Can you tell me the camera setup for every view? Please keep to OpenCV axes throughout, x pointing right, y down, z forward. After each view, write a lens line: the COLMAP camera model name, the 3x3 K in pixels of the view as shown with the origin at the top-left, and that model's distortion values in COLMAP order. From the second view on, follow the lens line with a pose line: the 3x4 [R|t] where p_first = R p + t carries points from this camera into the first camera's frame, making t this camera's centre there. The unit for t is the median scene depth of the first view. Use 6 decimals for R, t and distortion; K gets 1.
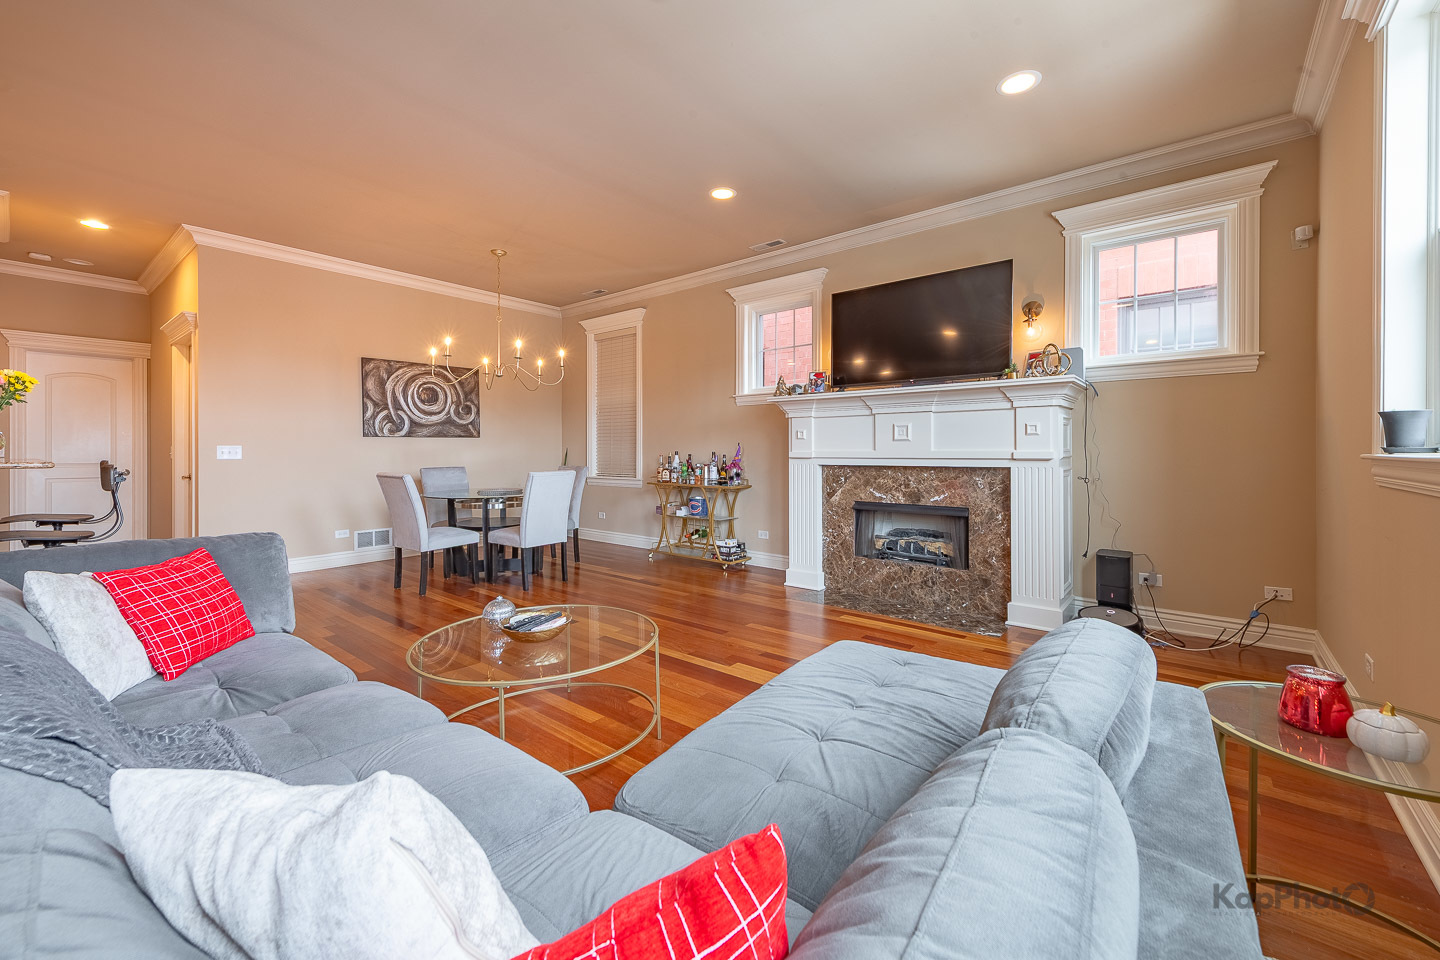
lens RADIAL K [[597.6, 0, 685.2], [0, 597.6, 454.5], [0, 0, 1]] dist [0.009373, -0.002210]
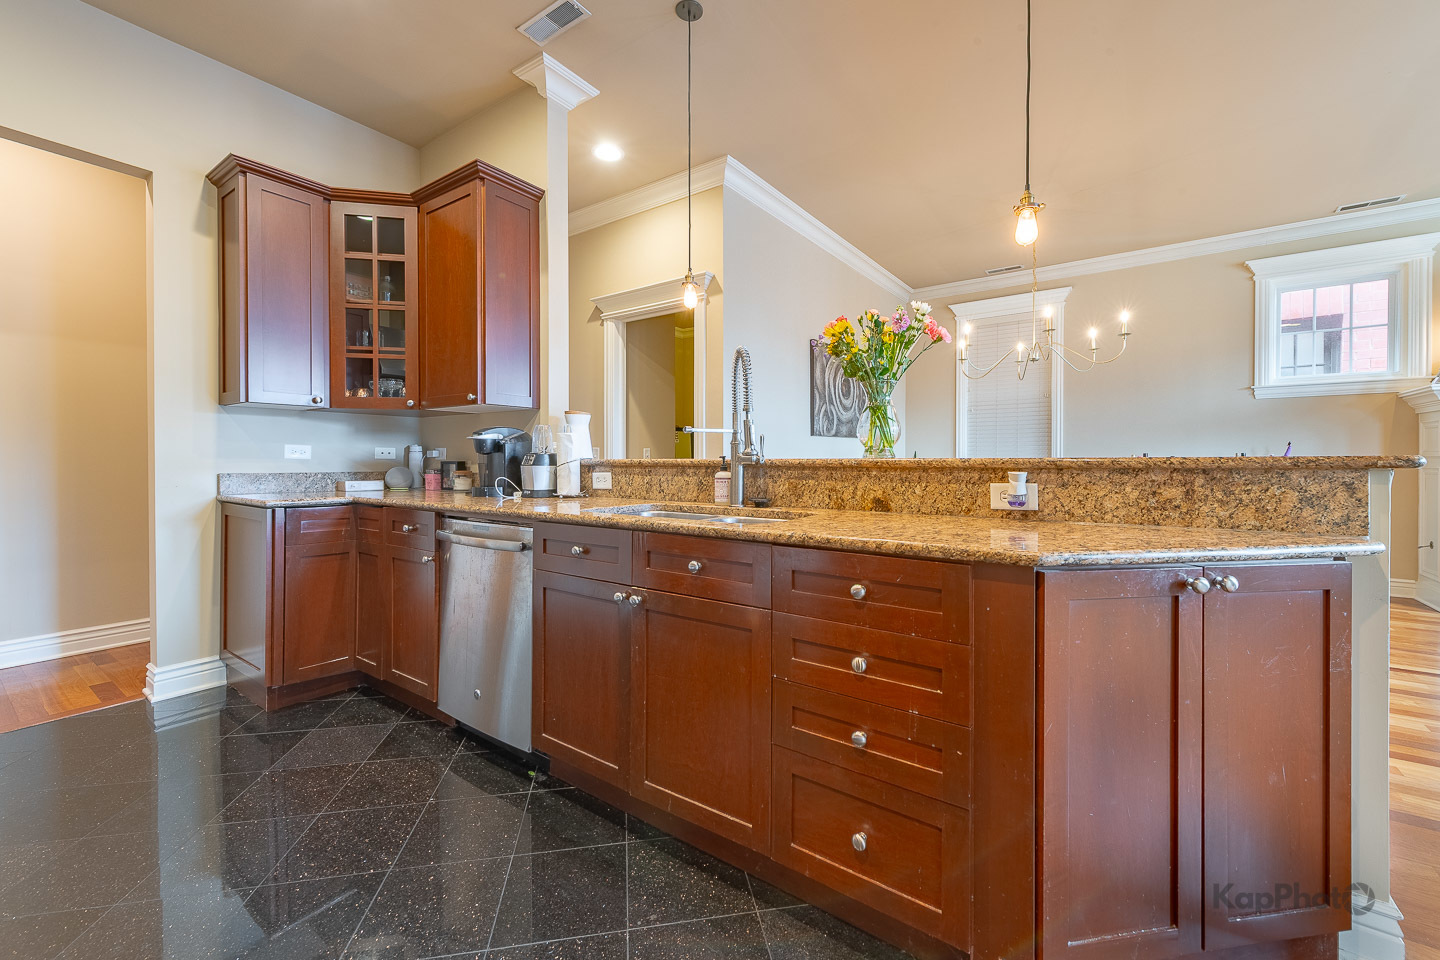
lens RADIAL K [[597.6, 0, 688.1], [0, 597.6, 470.3], [0, 0, 1]] dist [0.009373, -0.002210]
pose [[0.994753, -0.009611, 0.101853, -0.856242], [0.008113, 0.999853, 0.015116, 0.002609], [-0.101983, -0.014210, 0.994685, 0.232993]]
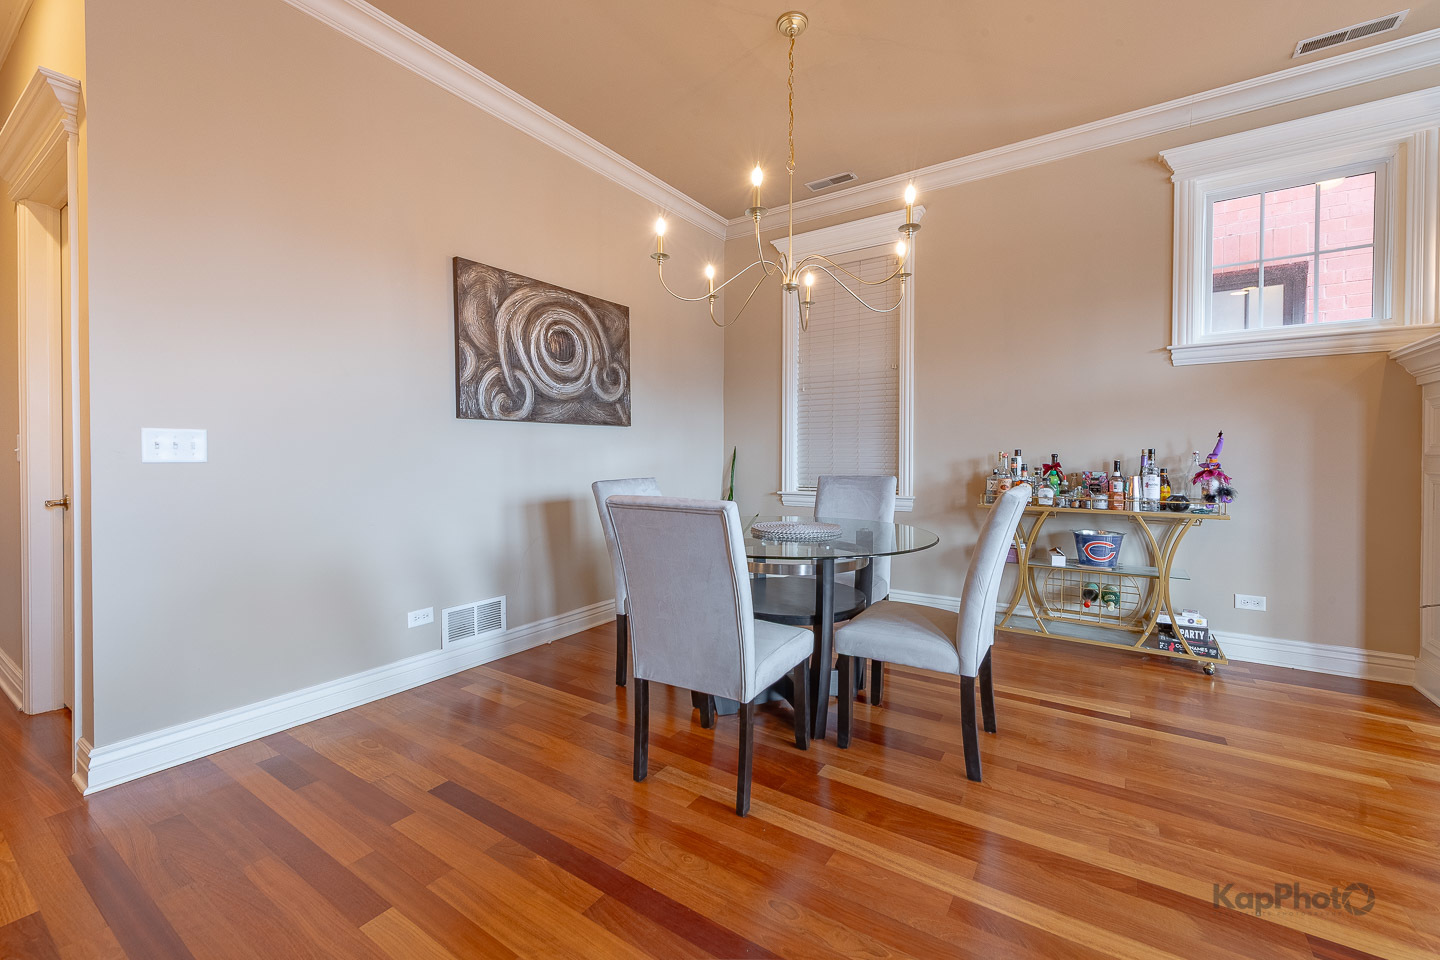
lens RADIAL K [[597.6, 0, 698.7], [0, 597.6, 467.4], [0, 0, 1]] dist [0.009373, -0.002210]
pose [[0.992602, -0.001303, 0.121404, -0.435402], [0.000130, 0.999953, 0.009669, 0.006727], [-0.121411, -0.009582, 0.992556, 0.527640]]
